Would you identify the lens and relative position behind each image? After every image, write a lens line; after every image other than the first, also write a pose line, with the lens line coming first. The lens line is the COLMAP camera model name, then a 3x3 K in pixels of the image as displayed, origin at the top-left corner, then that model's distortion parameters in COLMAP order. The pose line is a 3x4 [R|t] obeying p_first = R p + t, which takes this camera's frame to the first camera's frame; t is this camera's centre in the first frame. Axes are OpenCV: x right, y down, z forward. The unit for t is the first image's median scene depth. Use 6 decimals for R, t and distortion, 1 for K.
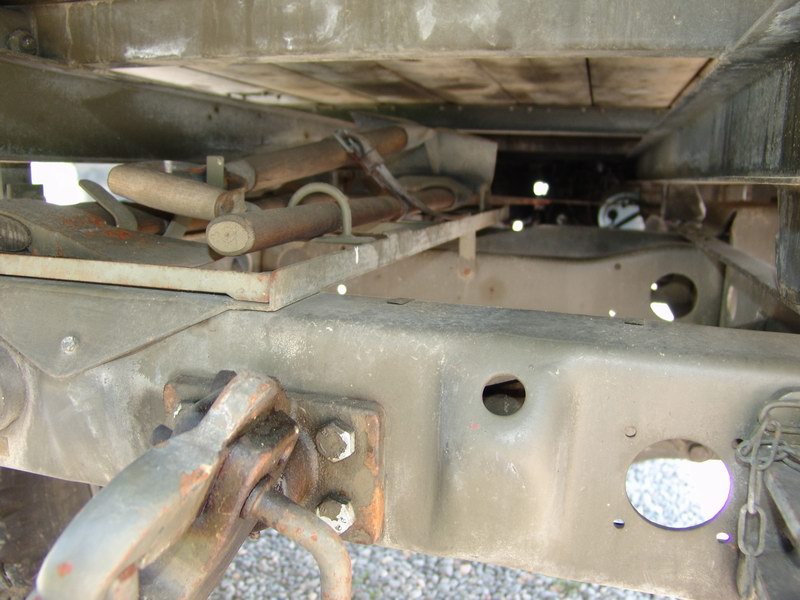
lens RADIAL K [[665.1, 0, 397.7], [0, 665.1, 298.6], [0, 0, 1]] dist [-0.086073, 0.015769]
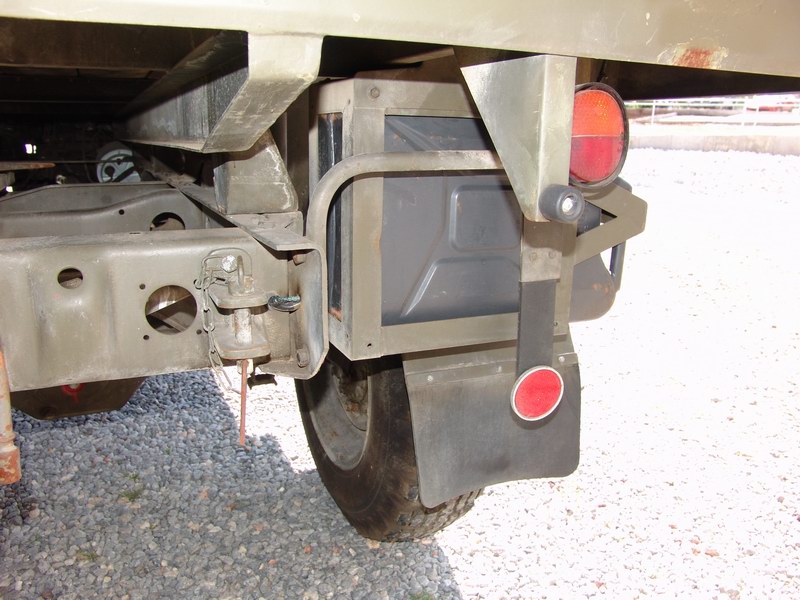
lens RADIAL K [[665.1, 0, 398.5], [0, 665.1, 301.3], [0, 0, 1]] dist [-0.086073, 0.015769]
pose [[0.747855, -0.179685, 0.639083, -0.209928], [0.132280, 0.983703, 0.121784, 0.072528], [-0.650550, -0.006539, 0.759435, -0.618811]]
